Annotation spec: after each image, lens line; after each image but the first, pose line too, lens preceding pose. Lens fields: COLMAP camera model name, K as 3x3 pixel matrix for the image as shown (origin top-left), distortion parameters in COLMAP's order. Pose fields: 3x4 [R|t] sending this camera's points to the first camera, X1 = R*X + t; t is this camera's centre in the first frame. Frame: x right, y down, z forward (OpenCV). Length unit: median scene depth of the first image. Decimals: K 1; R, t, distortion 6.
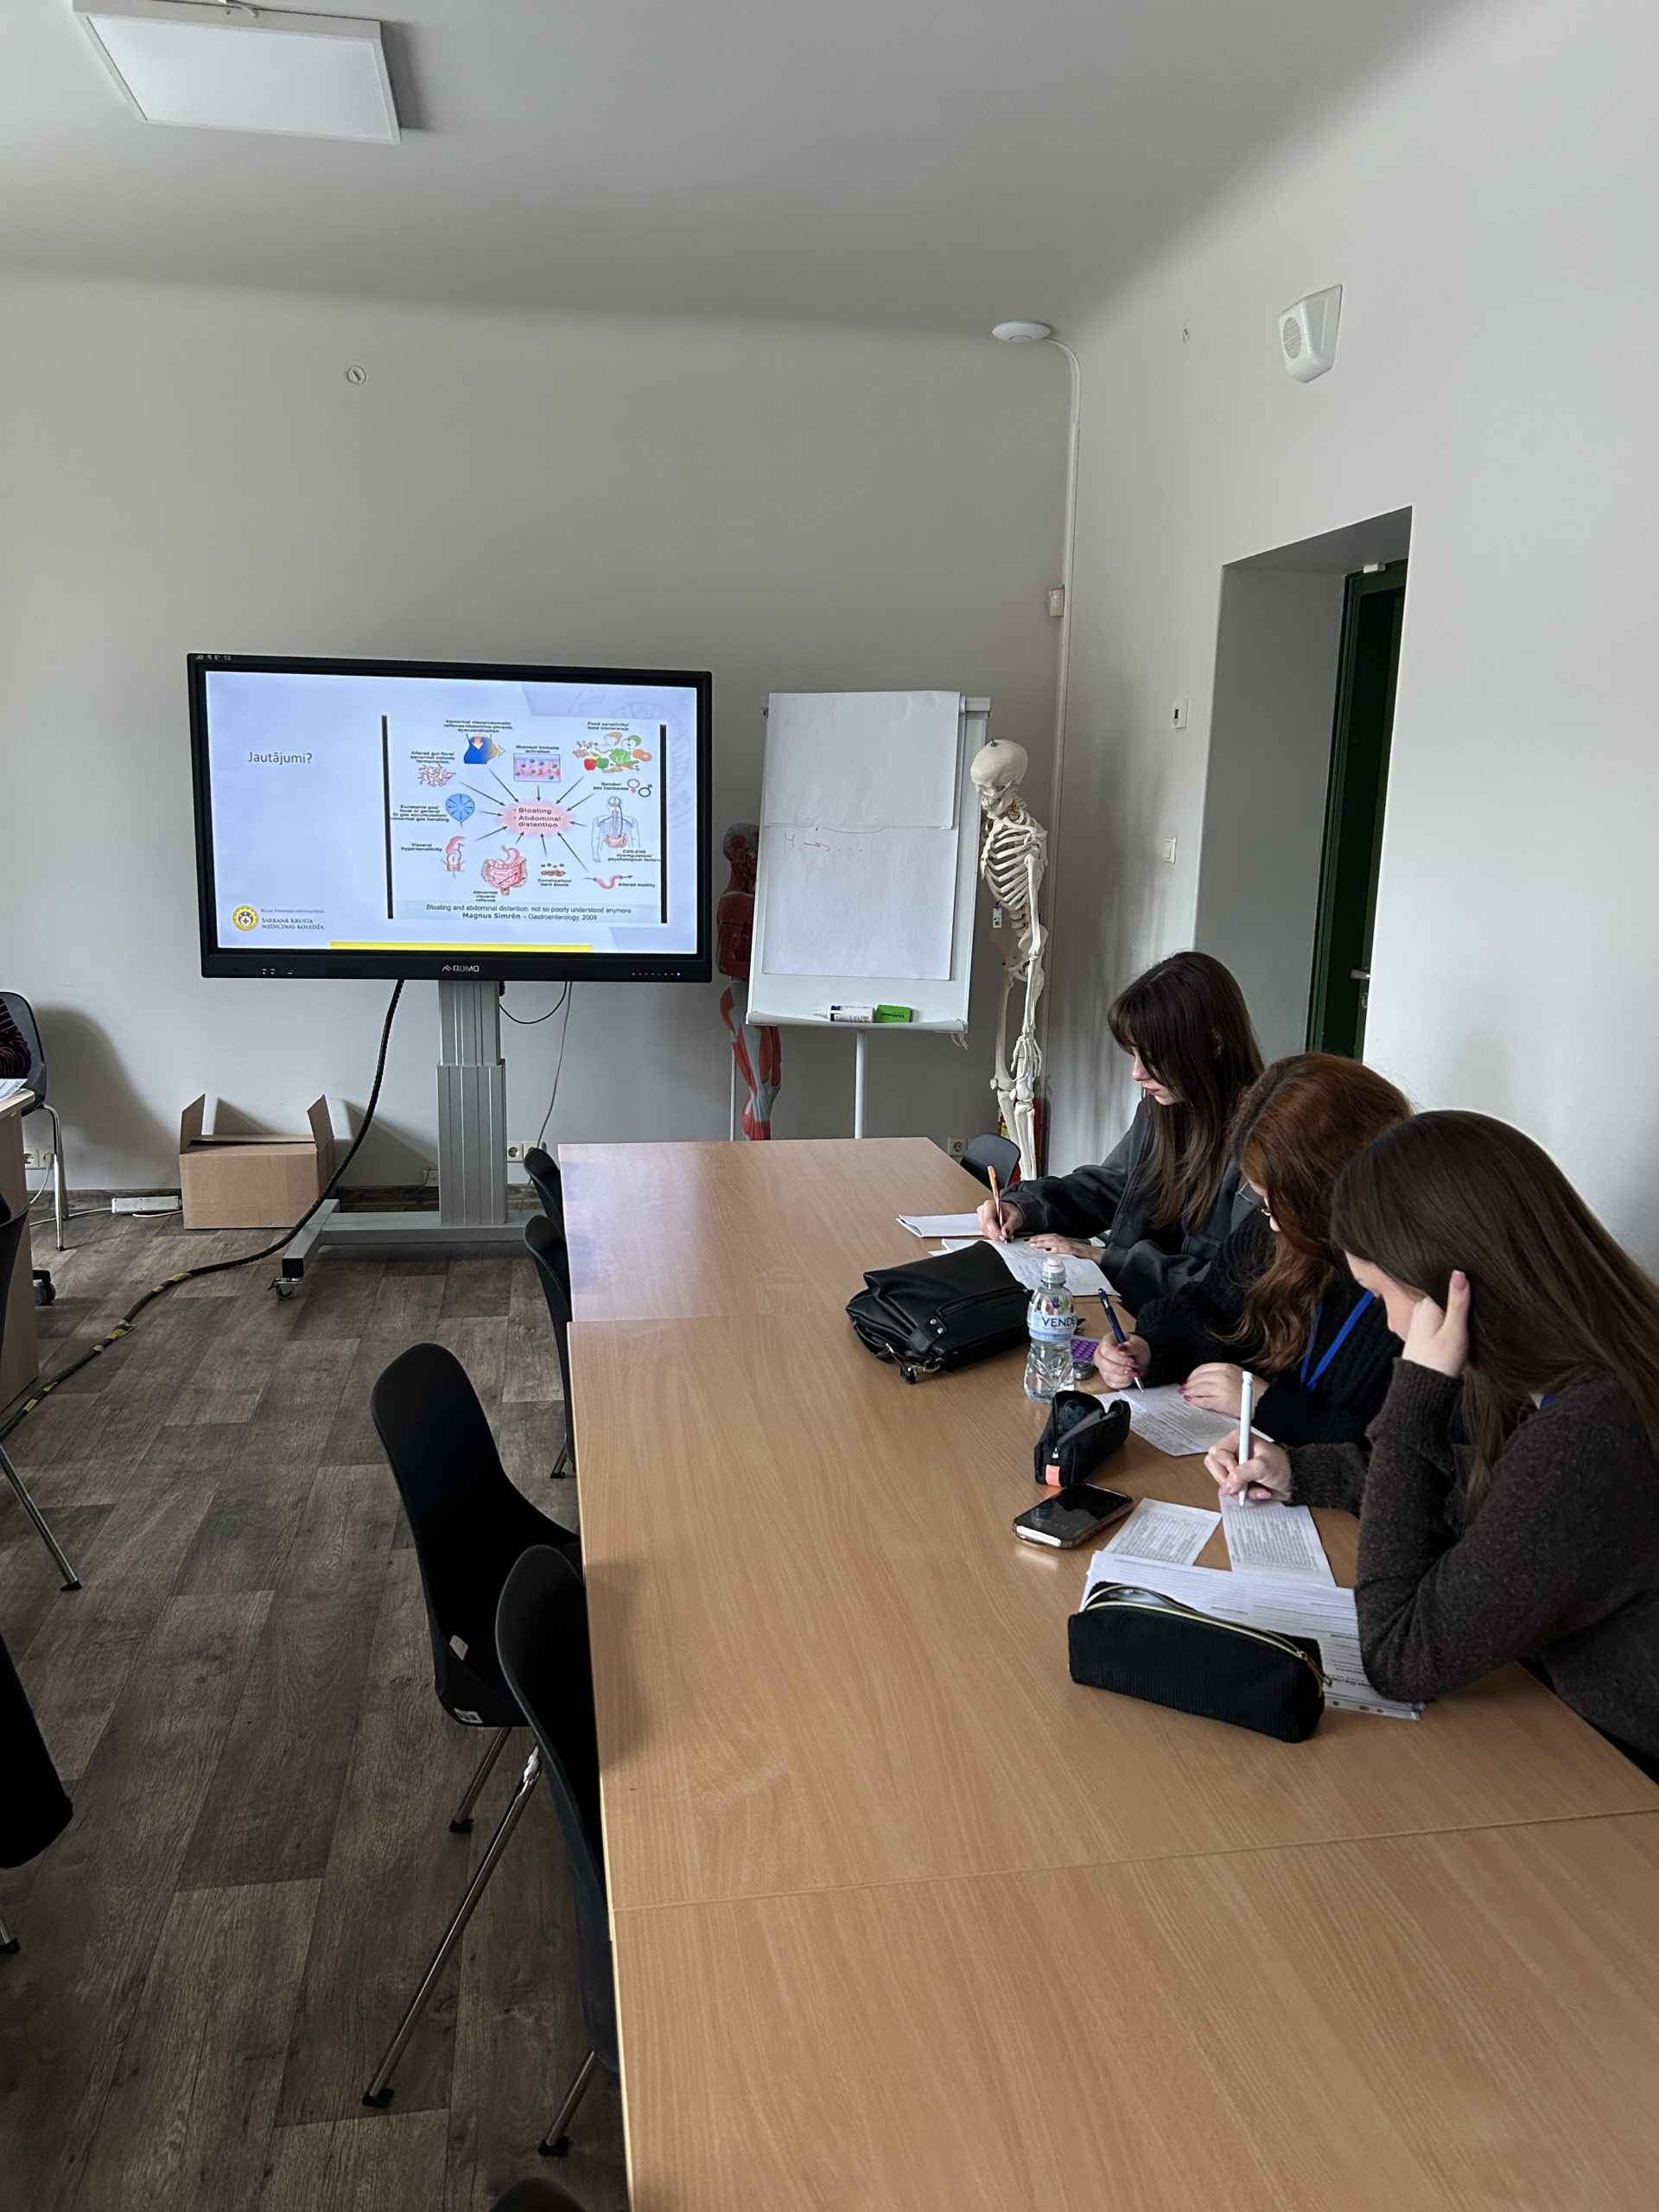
lens RADIAL K [[1670.6, 0, 828.4], [0, 1670.6, 1106.6], [0, 0, 1]] dist [0.014810, -0.017872]
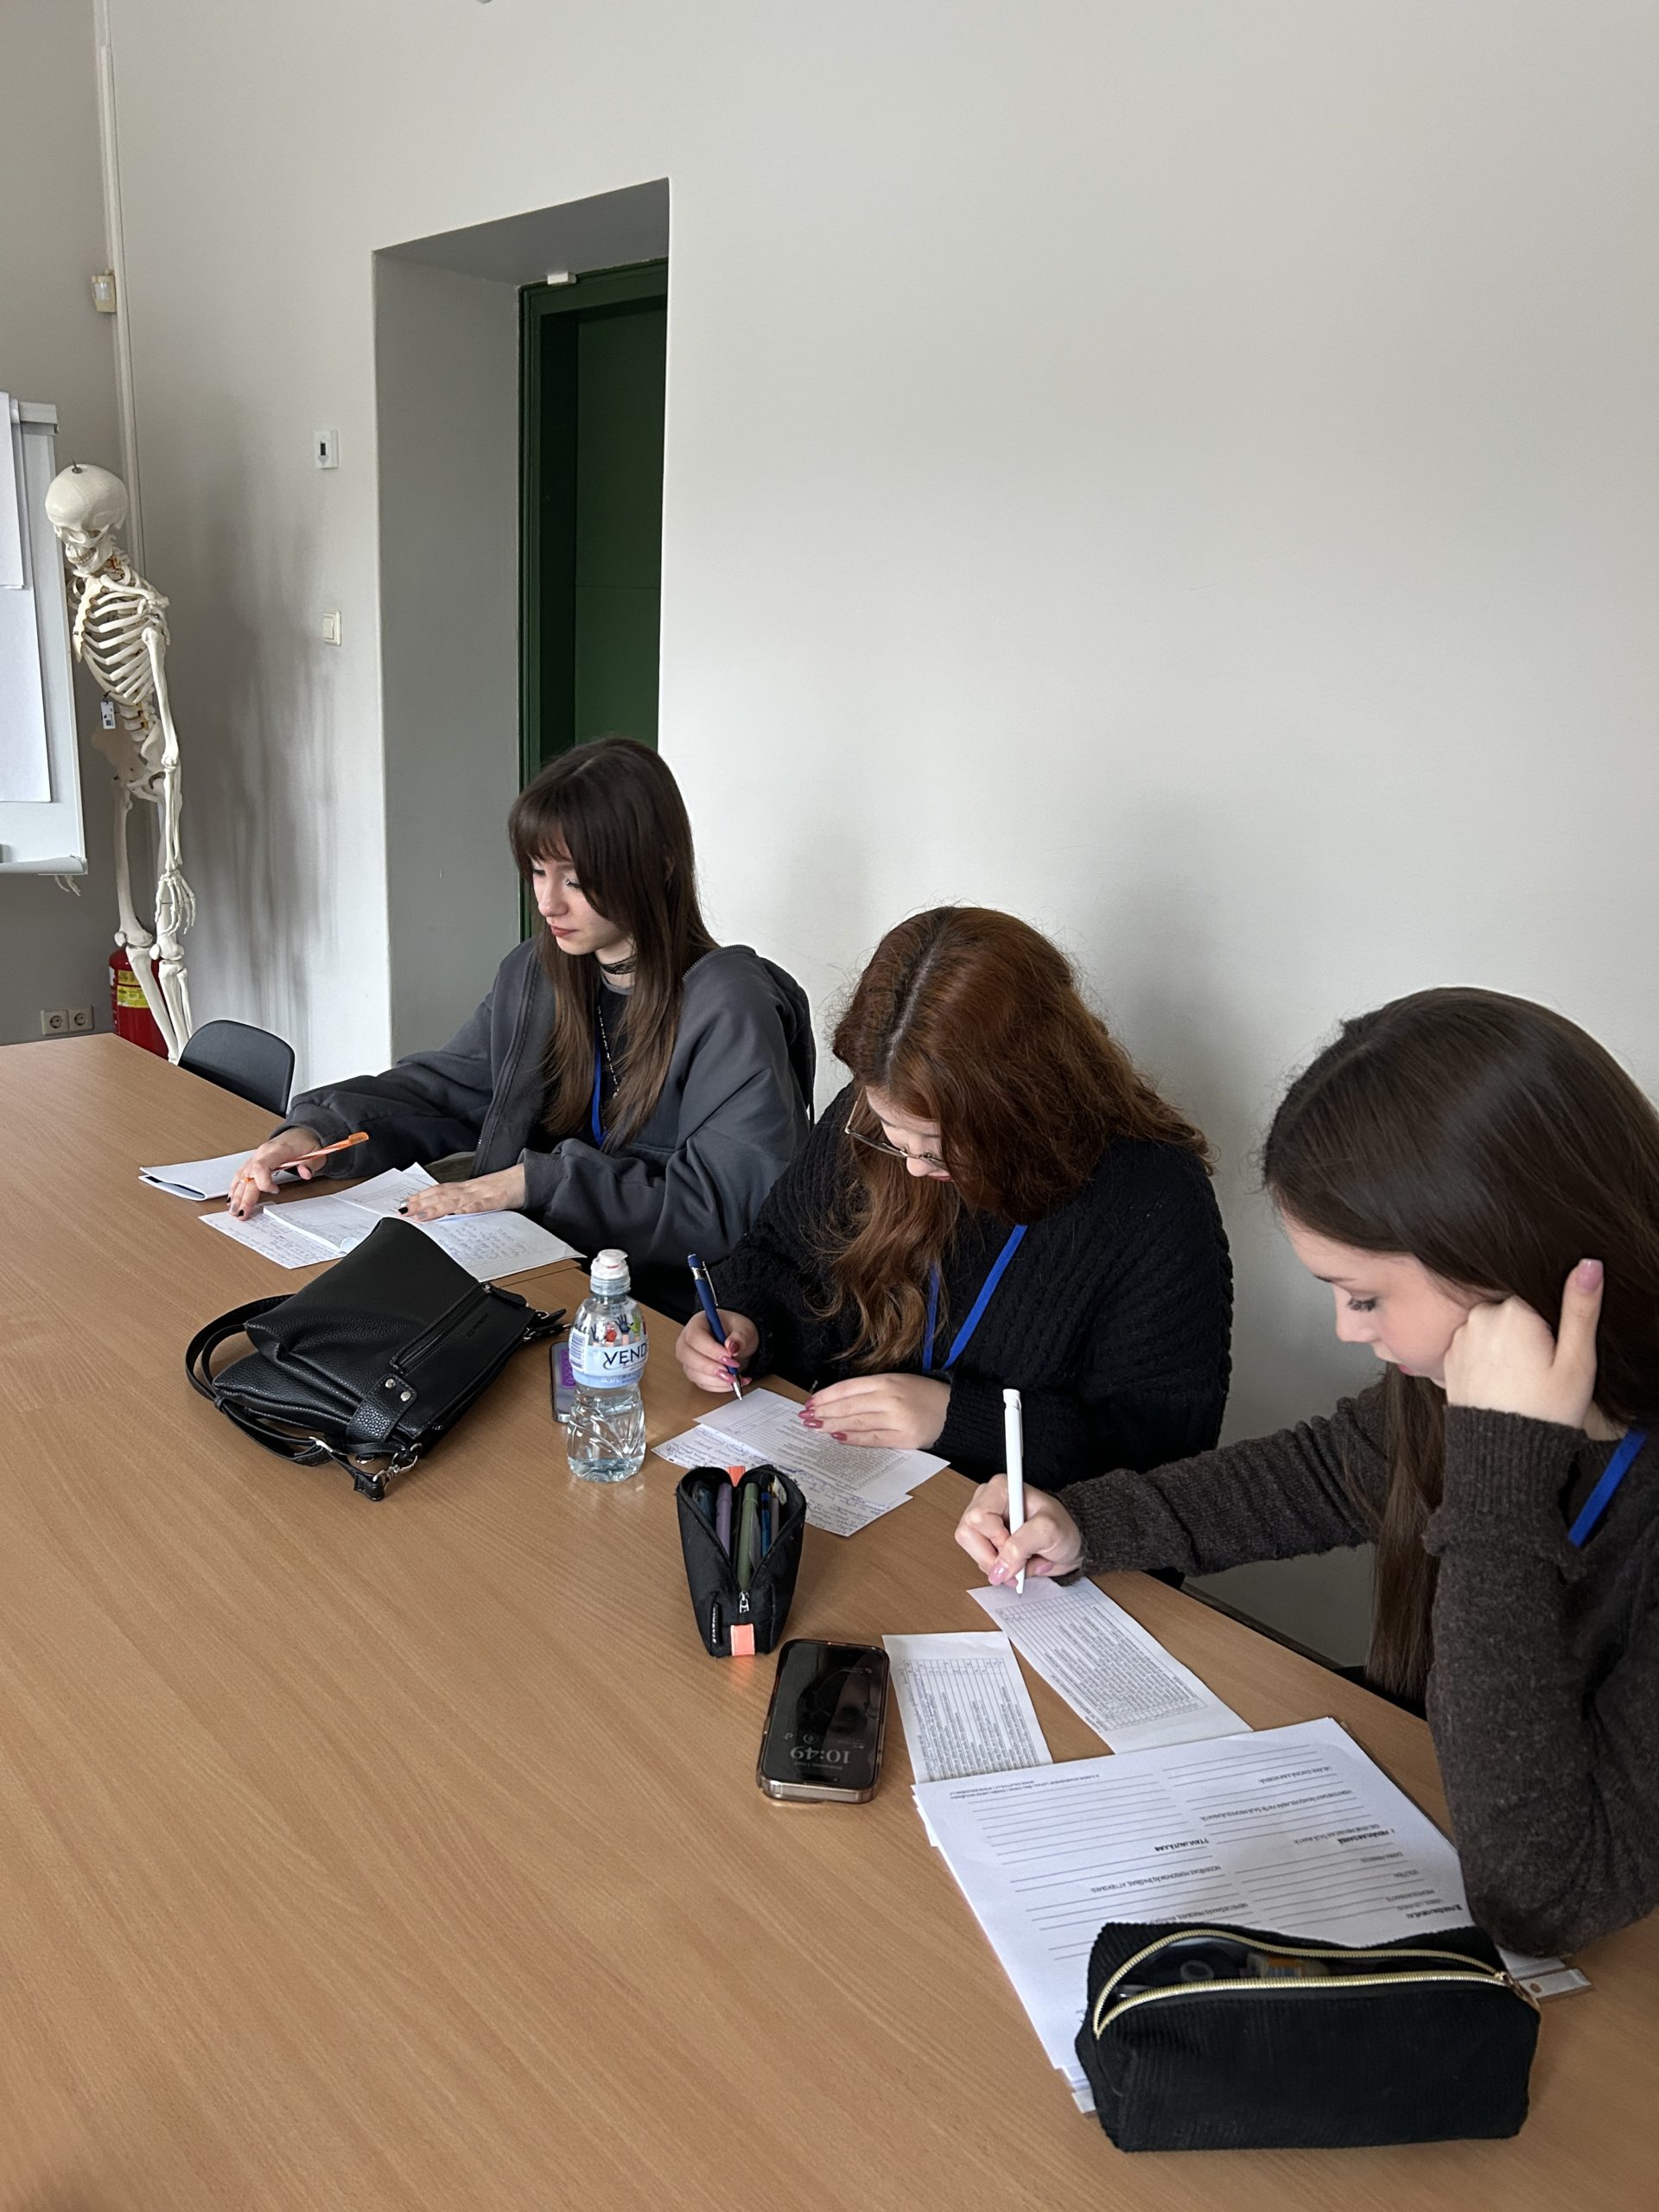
lens RADIAL K [[1670.6, 0, 828.8], [0, 1670.6, 1110.9], [0, 0, 1]] dist [0.014810, -0.017872]
pose [[0.835698, -0.127802, 0.534112, -0.051147], [0.067316, 0.989050, 0.131334, -0.015678], [-0.545048, -0.073801, 0.835150, 0.195032]]
